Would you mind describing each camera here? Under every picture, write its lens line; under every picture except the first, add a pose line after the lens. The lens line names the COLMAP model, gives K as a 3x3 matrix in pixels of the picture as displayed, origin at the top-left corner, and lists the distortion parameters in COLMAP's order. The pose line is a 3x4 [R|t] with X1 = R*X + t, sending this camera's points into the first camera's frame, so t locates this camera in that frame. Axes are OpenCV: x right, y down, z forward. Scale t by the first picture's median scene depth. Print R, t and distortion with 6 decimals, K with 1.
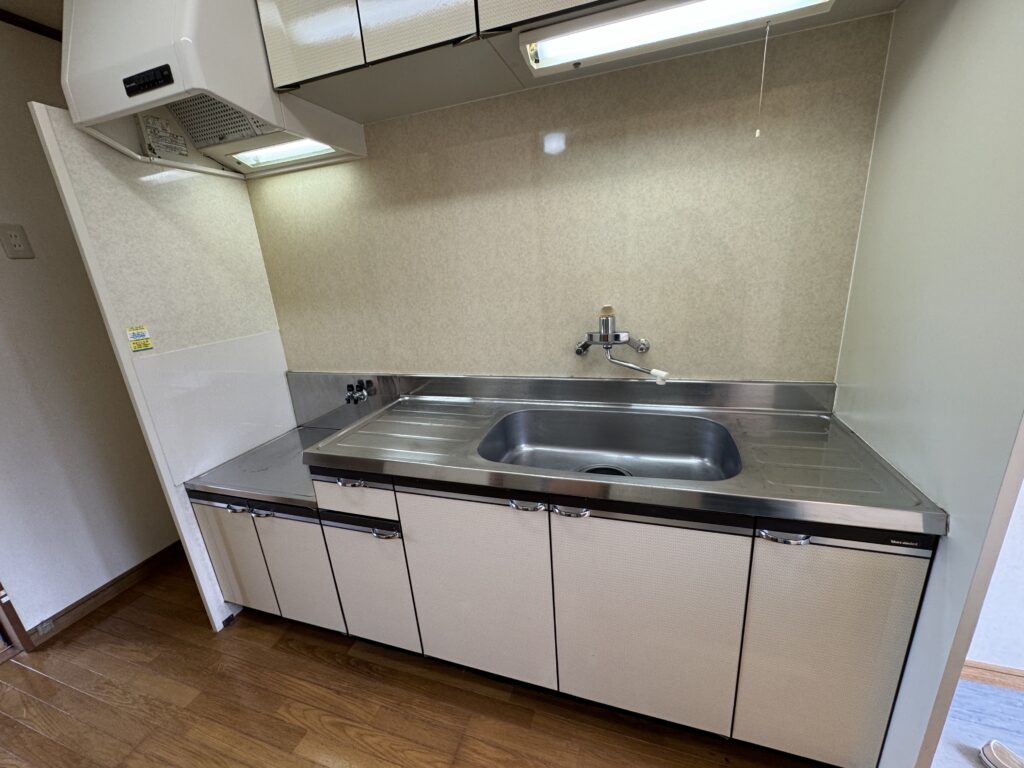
lens RADIAL K [[408.6, 0, 512.7], [0, 408.6, 386.0], [0, 0, 1]] dist [-0.001291, 0.000190]
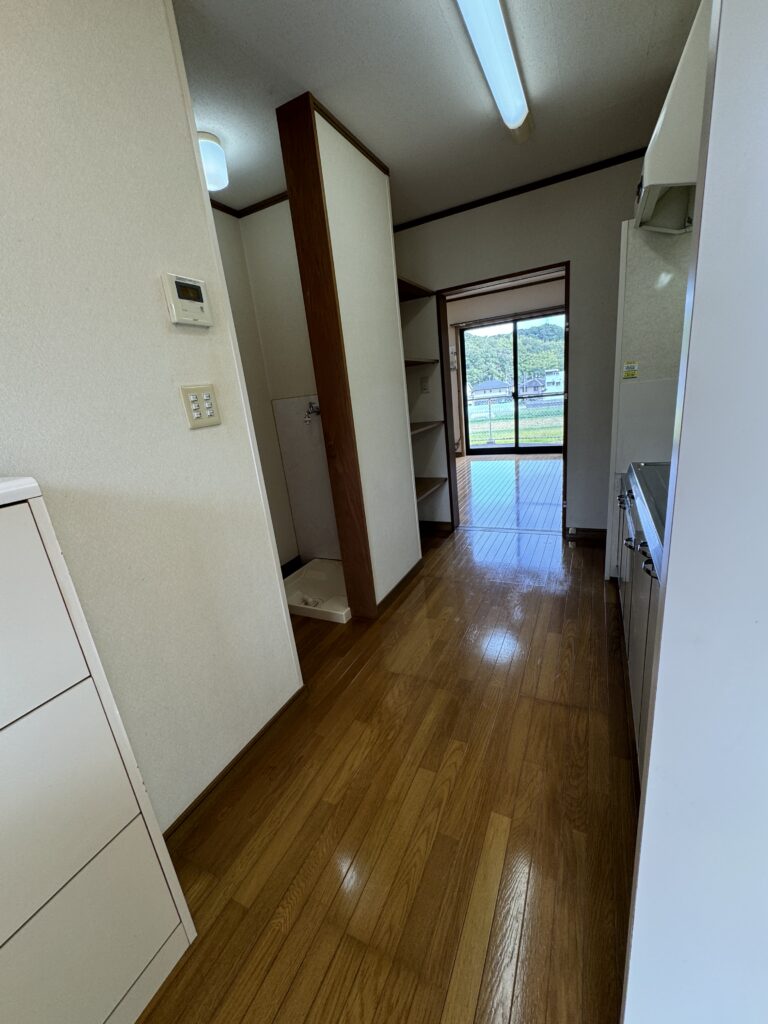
lens RADIAL K [[408.6, 0, 382.3], [0, 408.6, 513.7], [0, 0, 1]] dist [-0.001291, 0.000190]
pose [[-0.133423, 0.362090, -0.922545, 0.828086], [-0.168189, 0.909092, 0.381135, -0.055599], [0.976683, 0.206014, -0.060395, 0.310264]]
